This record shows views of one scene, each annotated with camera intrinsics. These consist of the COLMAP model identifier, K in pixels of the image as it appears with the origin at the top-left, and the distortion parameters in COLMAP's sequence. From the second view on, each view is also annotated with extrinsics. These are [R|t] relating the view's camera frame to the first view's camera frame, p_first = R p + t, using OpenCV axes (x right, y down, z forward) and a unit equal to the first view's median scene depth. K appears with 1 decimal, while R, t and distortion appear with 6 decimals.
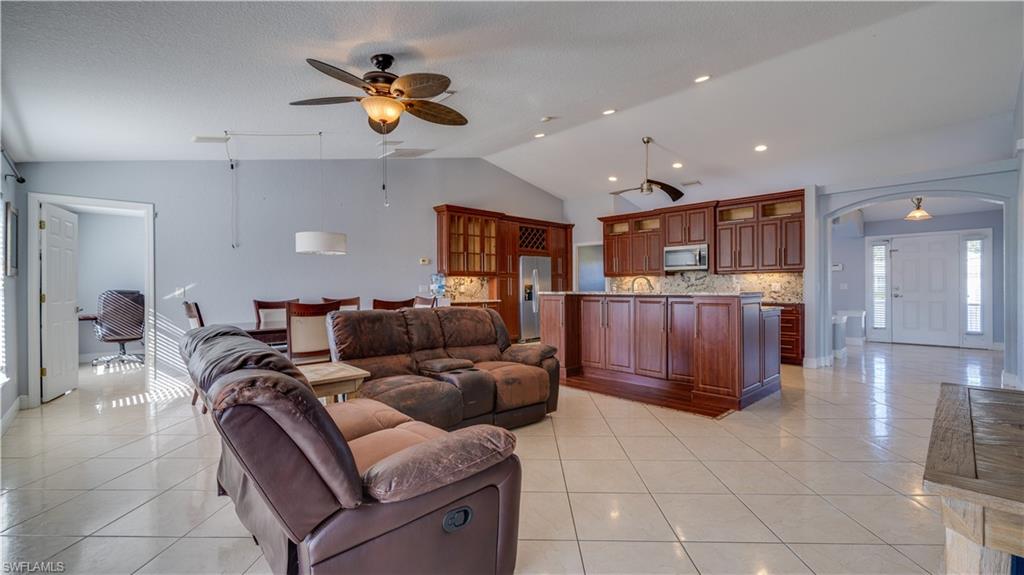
lens RADIAL K [[439.0, 0, 512.0], [0, 439.0, 287.5], [0, 0, 1]] dist [0.000192, -0.000402]
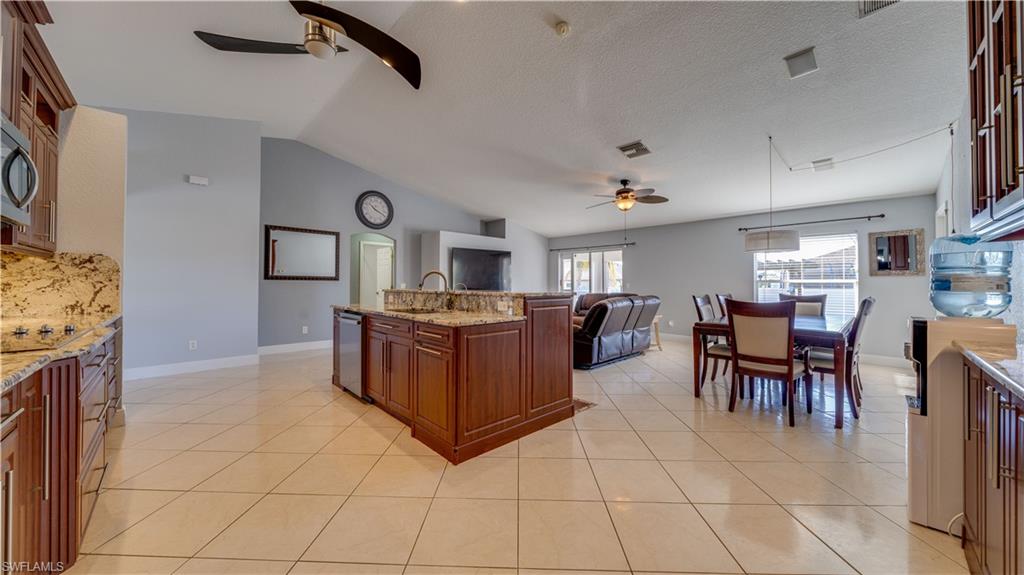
lens RADIAL K [[351.2, 0, 507.1], [0, 351.2, 282.0], [0, 0, 1]] dist [-0.000693, -0.000109]
pose [[-0.999962, 0.004839, 0.007217, 0.123294], [0.004816, 0.999983, -0.003221, -0.003811], [-0.007232, -0.003186, -0.999969, 1.176002]]
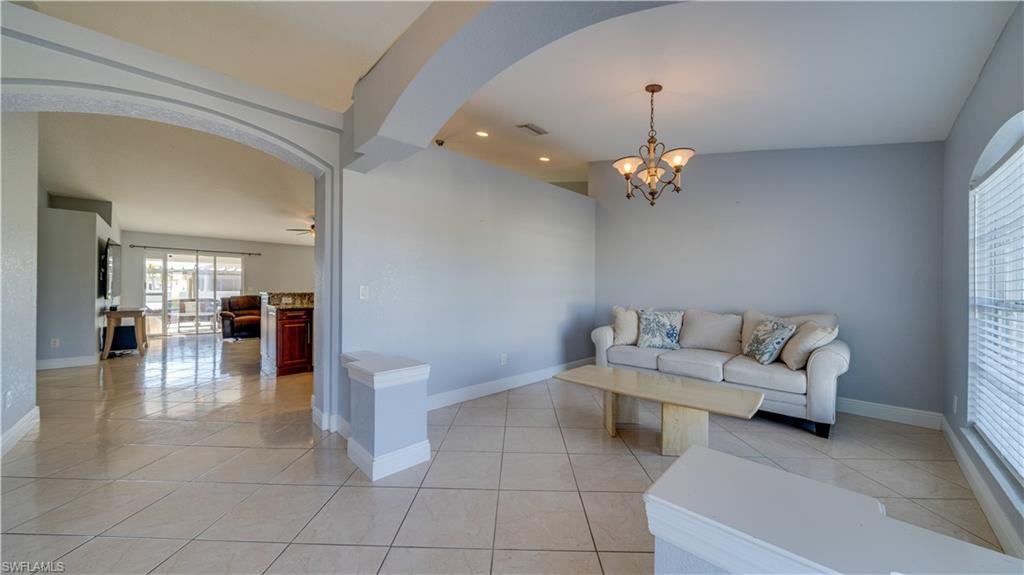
lens RADIAL K [[351.2, 0, 507.1], [0, 351.2, 282.0], [0, 0, 1]] dist [-0.000693, -0.000109]
pose [[-0.013522, -0.012072, -0.999836, 0.977694], [-0.005275, 0.999914, -0.012002, -0.008072], [0.999895, 0.005112, -0.013584, 1.041726]]
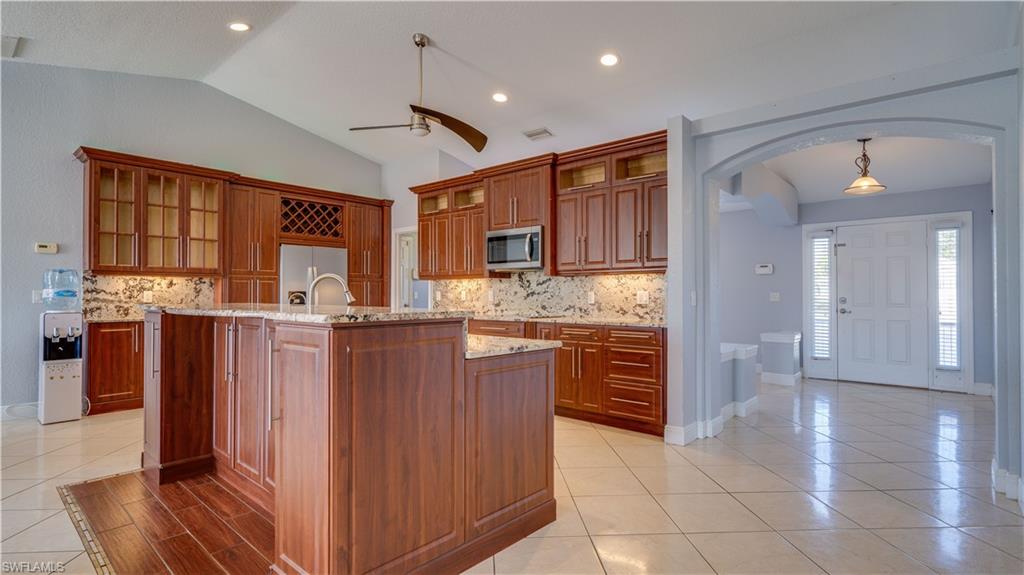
lens RADIAL K [[494.4, 0, 513.2], [0, 494.4, 288.1], [0, 0, 1]] dist [-0.002747, 0.000837]
pose [[0.996487, 0.007900, 0.083374, 0.336797], [-0.006743, 0.999877, -0.014148, -0.002936], [-0.083476, 0.013536, 0.996418, 0.311679]]
